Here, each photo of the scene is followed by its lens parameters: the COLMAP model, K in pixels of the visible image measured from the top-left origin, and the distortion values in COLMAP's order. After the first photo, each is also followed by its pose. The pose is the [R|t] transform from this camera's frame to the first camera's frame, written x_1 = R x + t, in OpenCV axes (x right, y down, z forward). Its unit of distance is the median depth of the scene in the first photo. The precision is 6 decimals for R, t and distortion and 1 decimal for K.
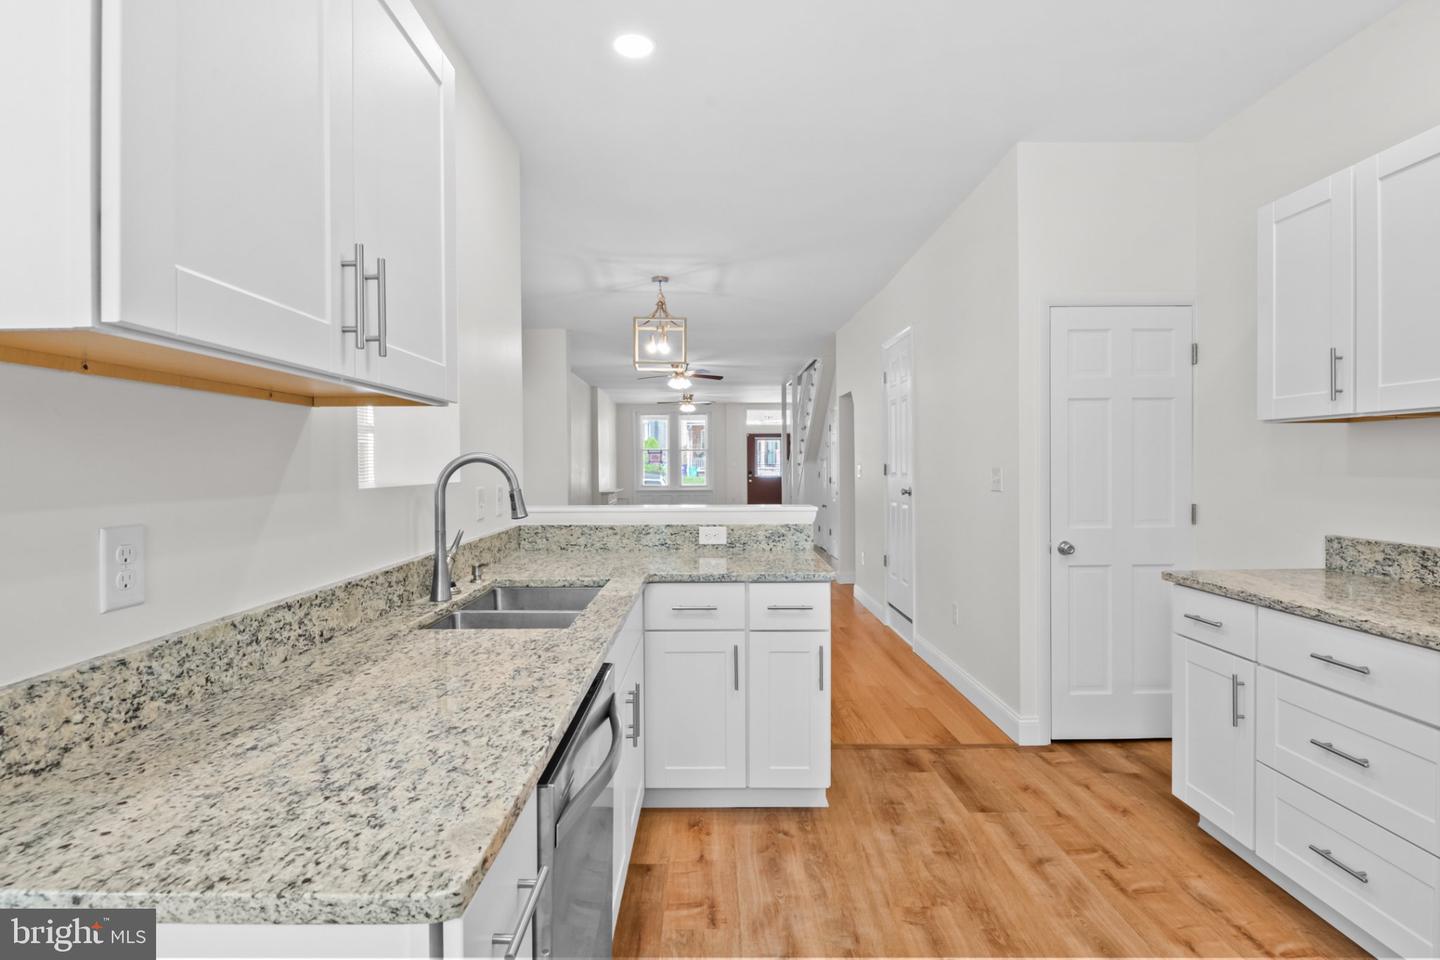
lens RADIAL K [[695.8, 0, 715.7], [0, 695.8, 473.8], [0, 0, 1]] dist [0.003111, -0.008096]
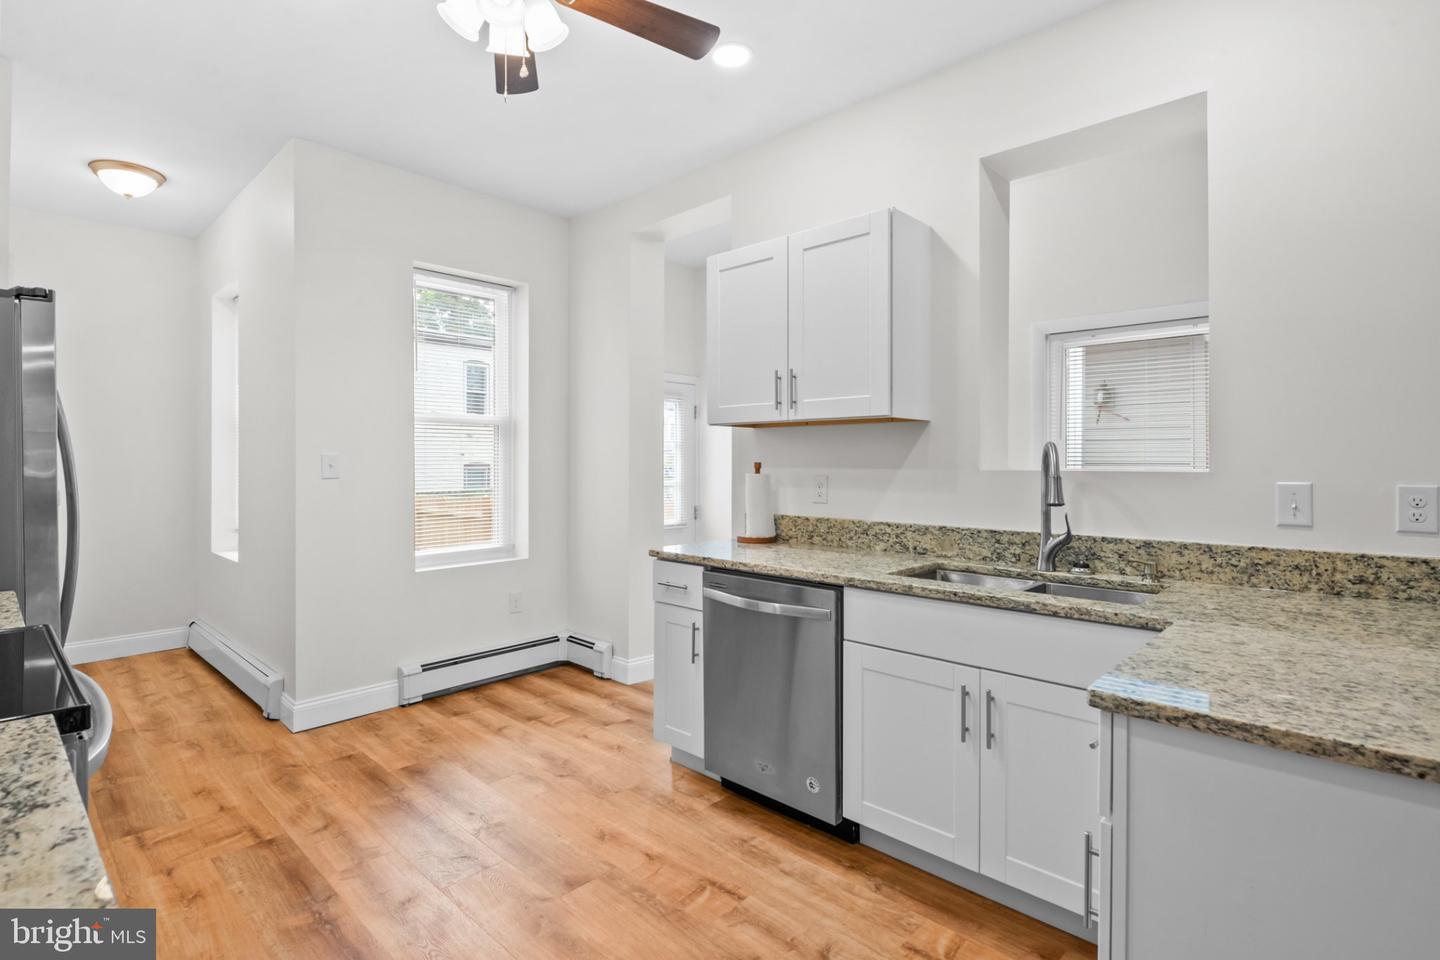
lens RADIAL K [[695.8, 0, 717.2], [0, 695.8, 465.2], [0, 0, 1]] dist [0.003111, -0.008096]
pose [[-0.692245, 0.006920, -0.721629, 0.721644], [-0.008640, 0.999803, 0.017875, -0.008073], [0.721611, 0.018609, -0.692049, 1.245169]]
